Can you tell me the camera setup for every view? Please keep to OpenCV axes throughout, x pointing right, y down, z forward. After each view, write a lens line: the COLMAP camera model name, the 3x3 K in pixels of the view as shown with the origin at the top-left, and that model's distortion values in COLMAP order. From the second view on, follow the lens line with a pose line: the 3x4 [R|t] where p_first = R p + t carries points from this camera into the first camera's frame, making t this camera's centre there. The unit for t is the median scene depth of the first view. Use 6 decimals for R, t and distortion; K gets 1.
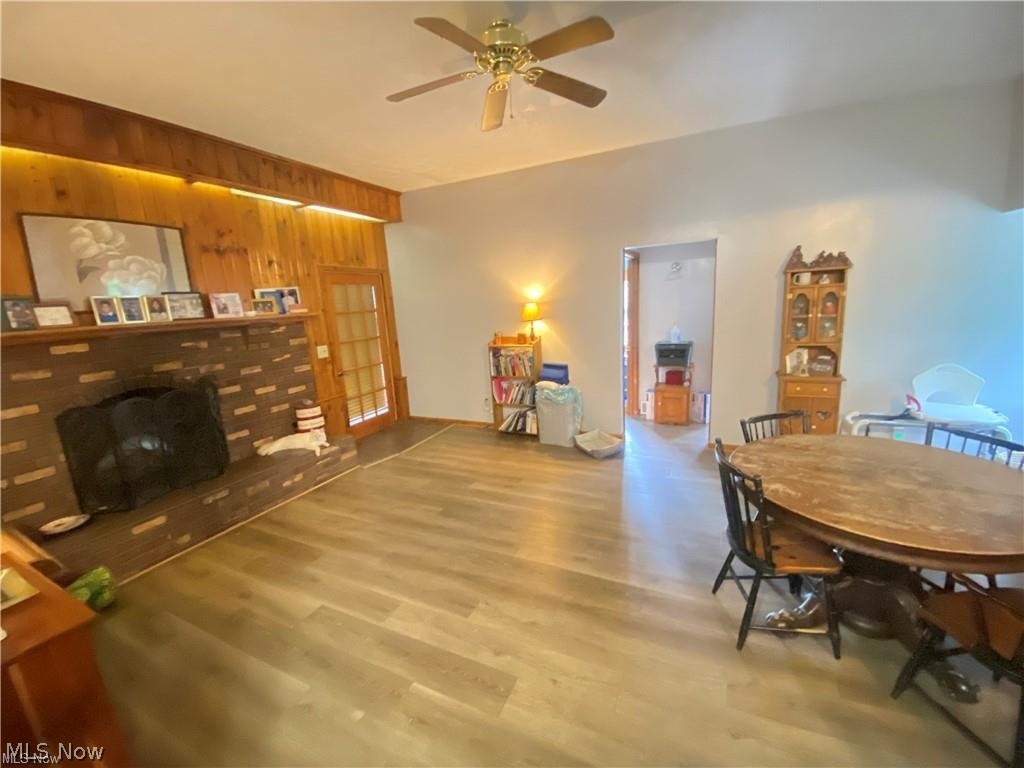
lens RADIAL K [[416.6, 0, 516.1], [0, 416.6, 379.6], [0, 0, 1]] dist [0.029274, -0.022884]
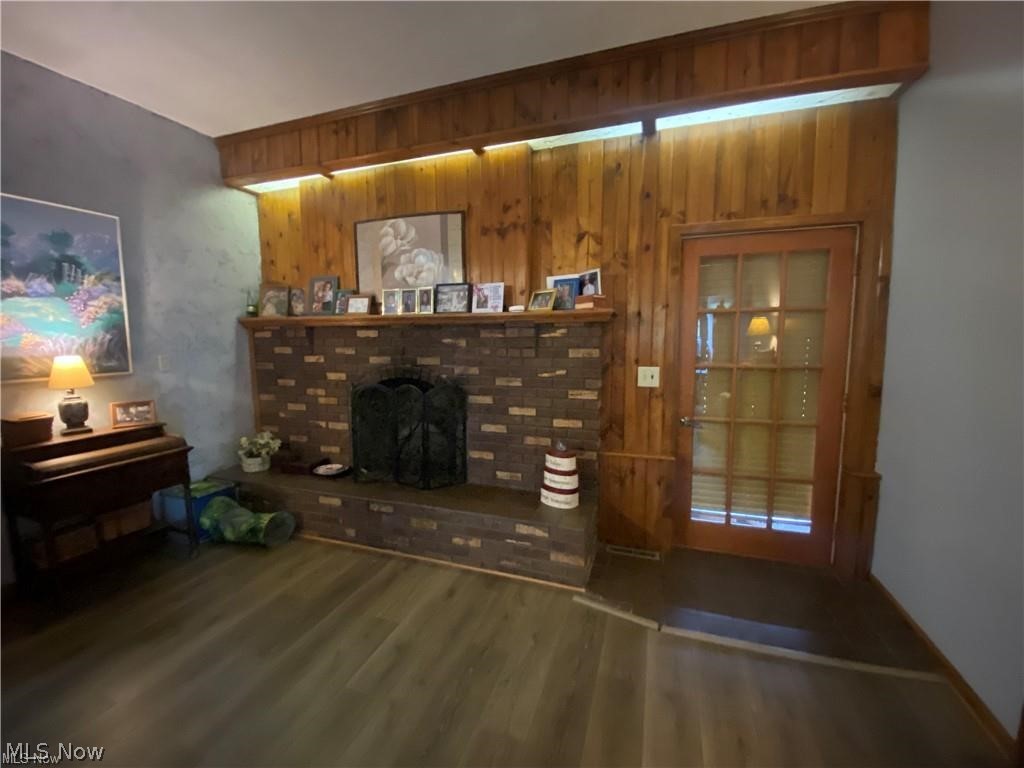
lens RADIAL K [[416.6, 0, 516.1], [0, 416.6, 379.6], [0, 0, 1]] dist [0.029274, -0.022884]
pose [[0.099522, 0.162929, -0.981606, 0.133390], [-0.184589, 0.972403, 0.142687, -0.150937], [0.977764, 0.166994, 0.126851, 0.996938]]
